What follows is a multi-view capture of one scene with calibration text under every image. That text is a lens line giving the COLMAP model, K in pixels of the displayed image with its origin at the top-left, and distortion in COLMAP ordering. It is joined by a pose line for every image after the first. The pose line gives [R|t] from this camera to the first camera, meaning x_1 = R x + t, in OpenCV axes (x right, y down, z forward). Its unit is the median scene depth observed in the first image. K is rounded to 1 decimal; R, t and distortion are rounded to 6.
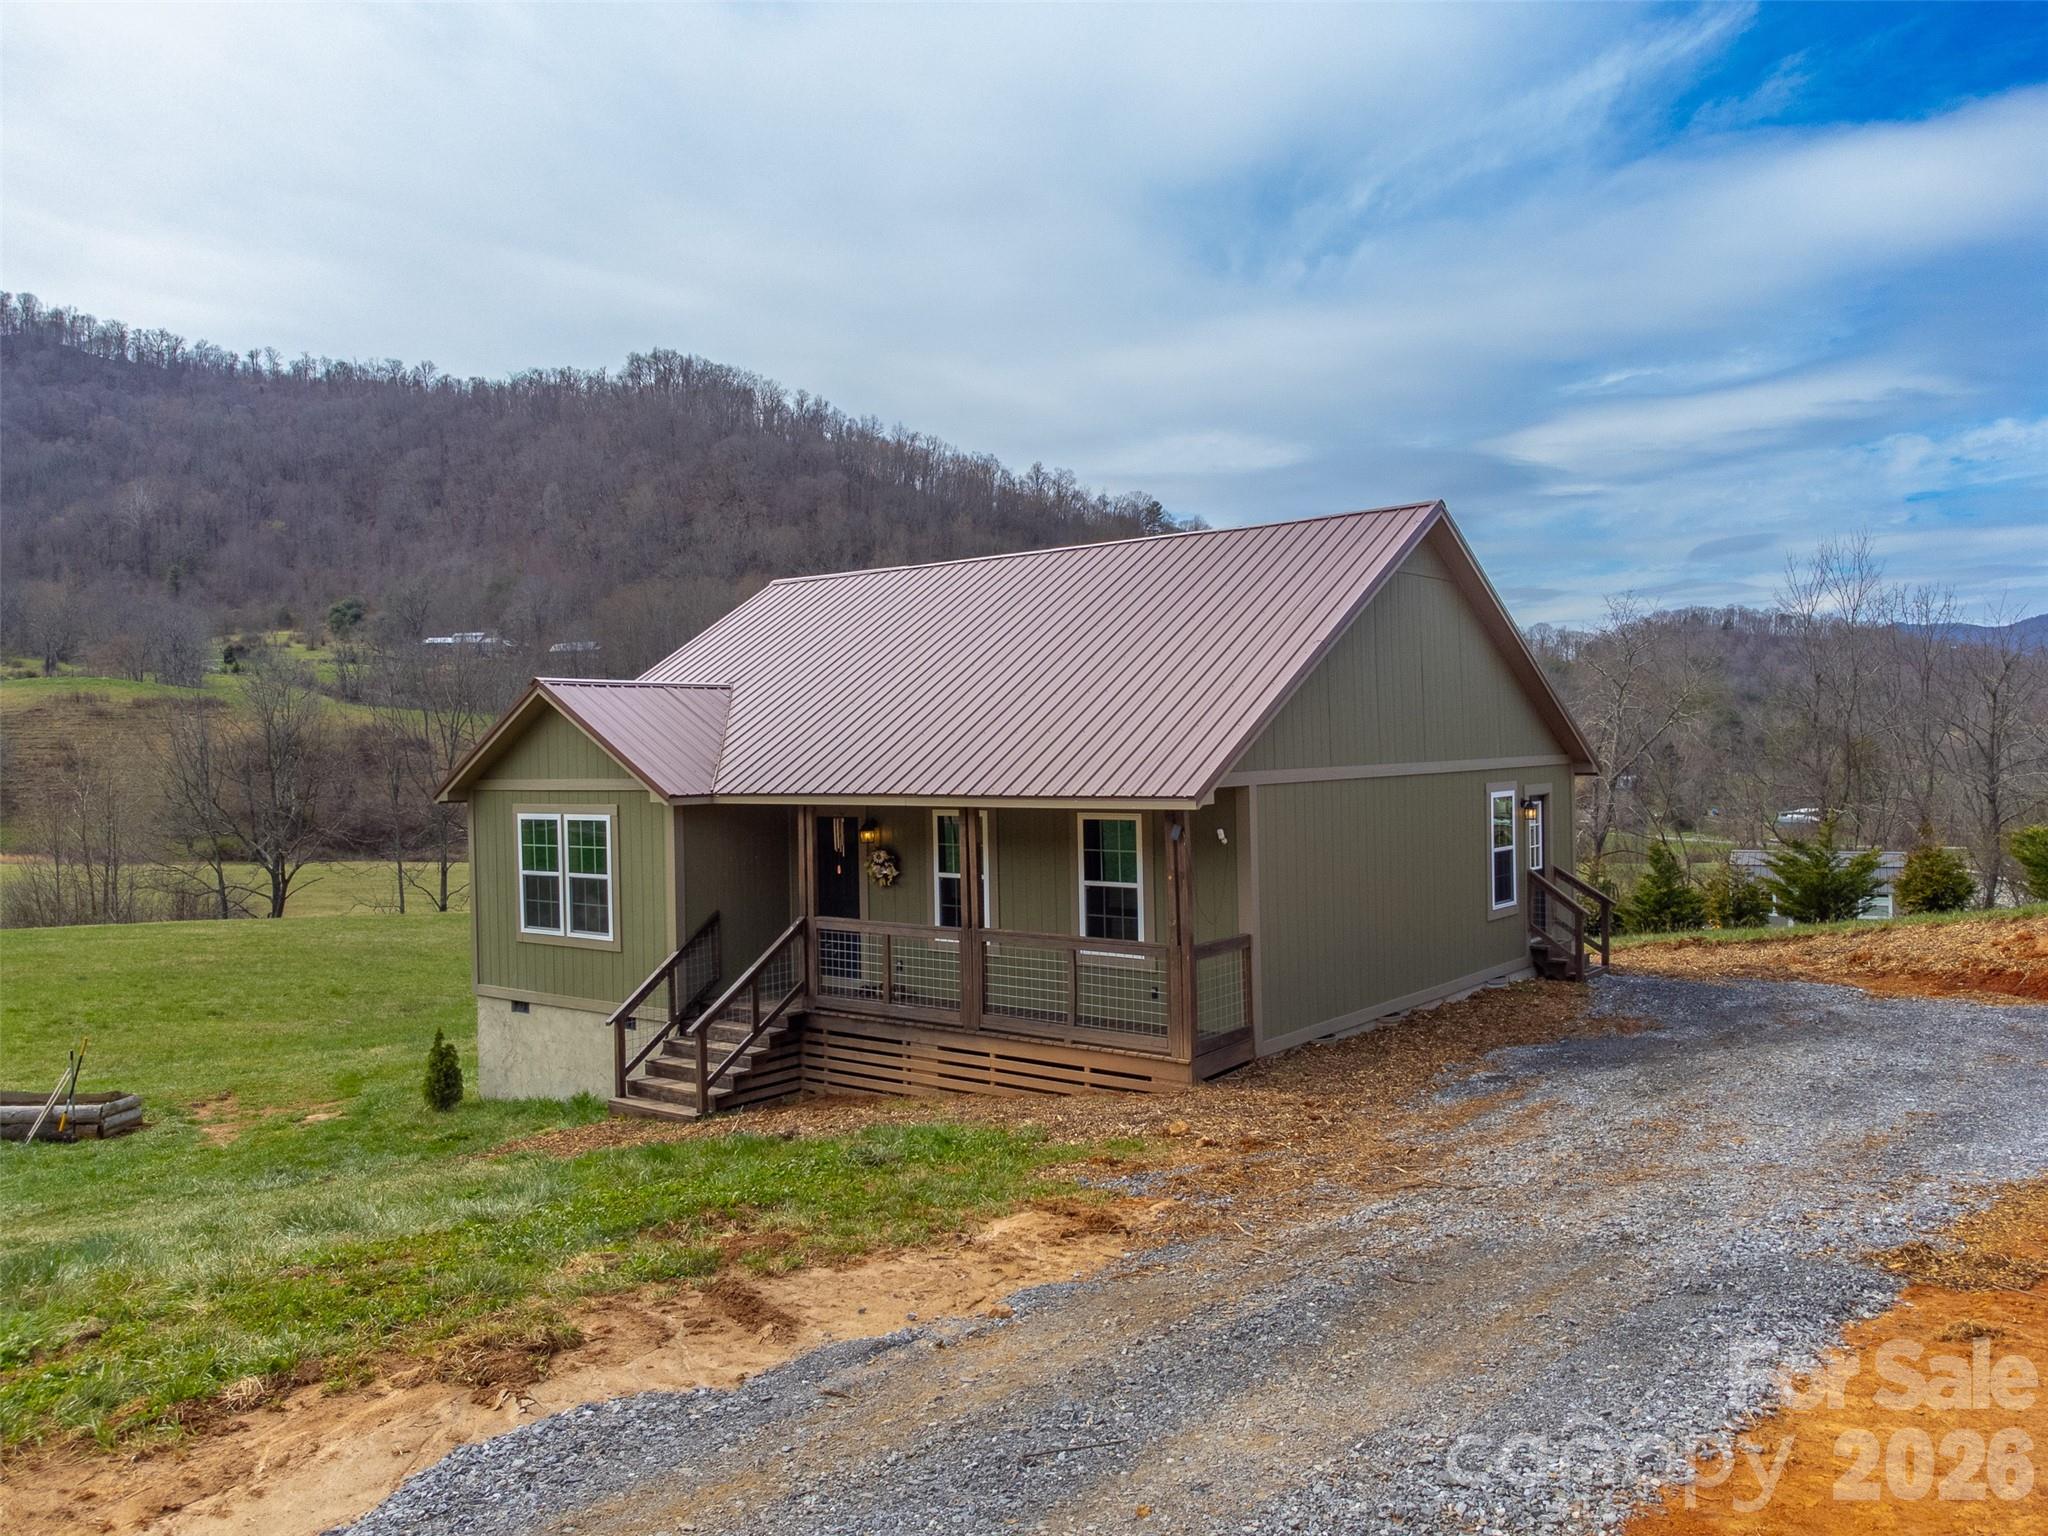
lens RADIAL K [[1528.7, 0, 1019.8], [0, 1528.7, 775.8], [0, 0, 1]] dist [0.018636, 0.005222]
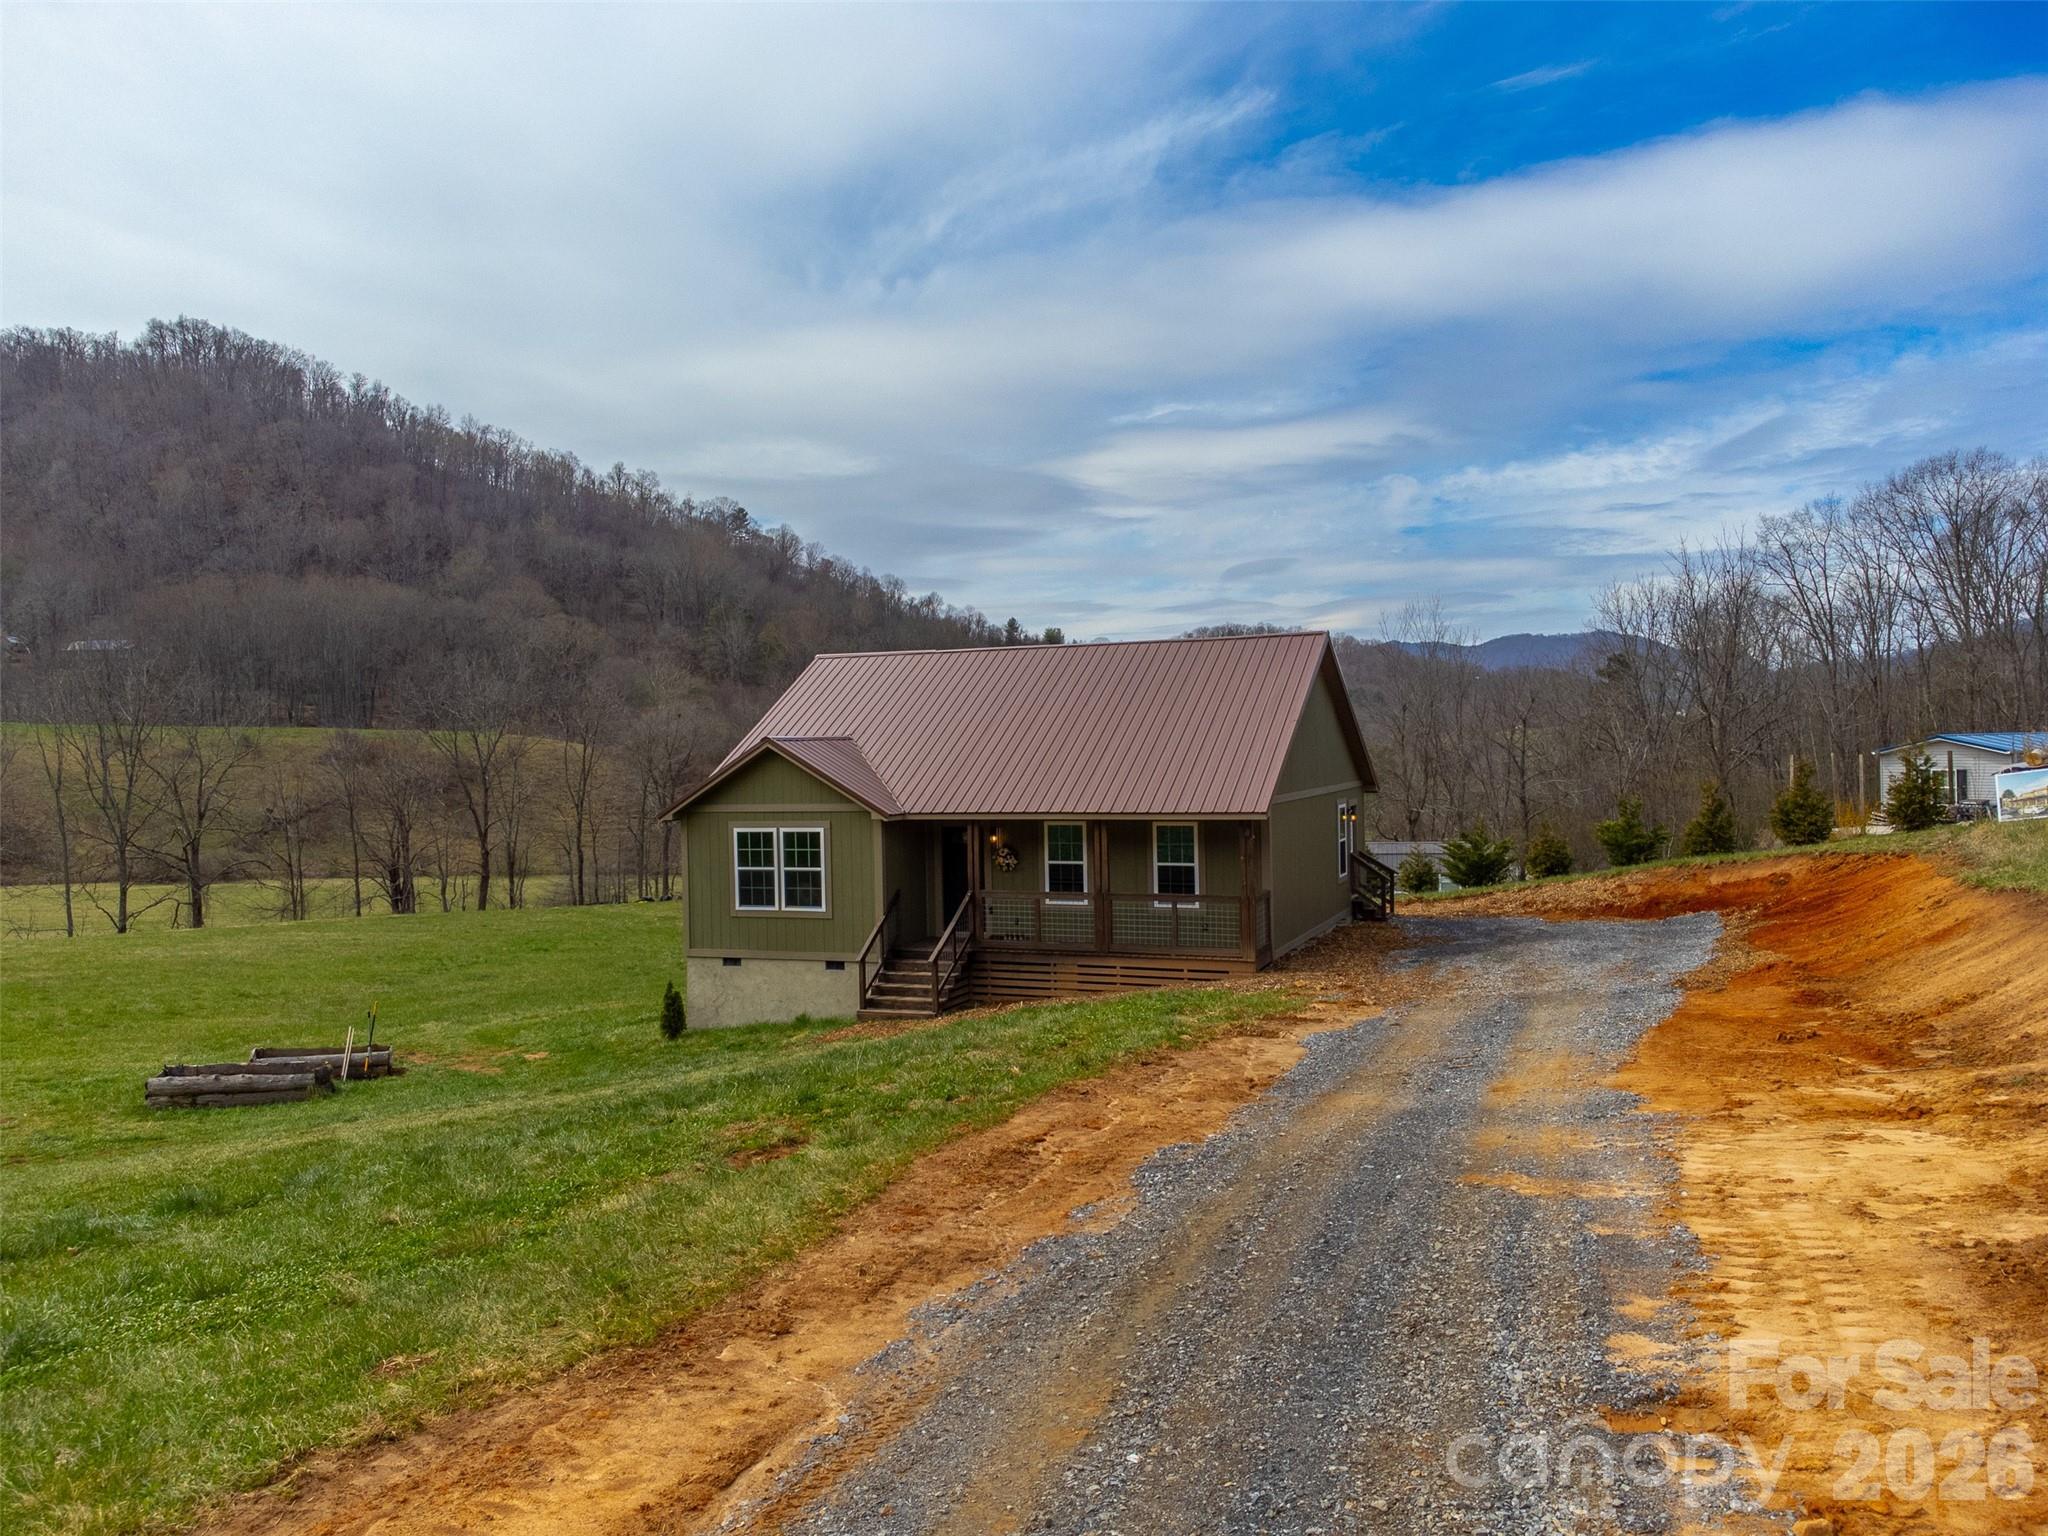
lens RADIAL K [[1528.7, 0, 1019.8], [0, 1528.7, 775.8], [0, 0, 1]] dist [0.018636, 0.005222]
pose [[0.961089, -0.006712, 0.276158, -0.423177], [0.007607, 0.999969, -0.002168, -0.017583], [-0.276135, 0.004184, 0.961110, -0.419984]]
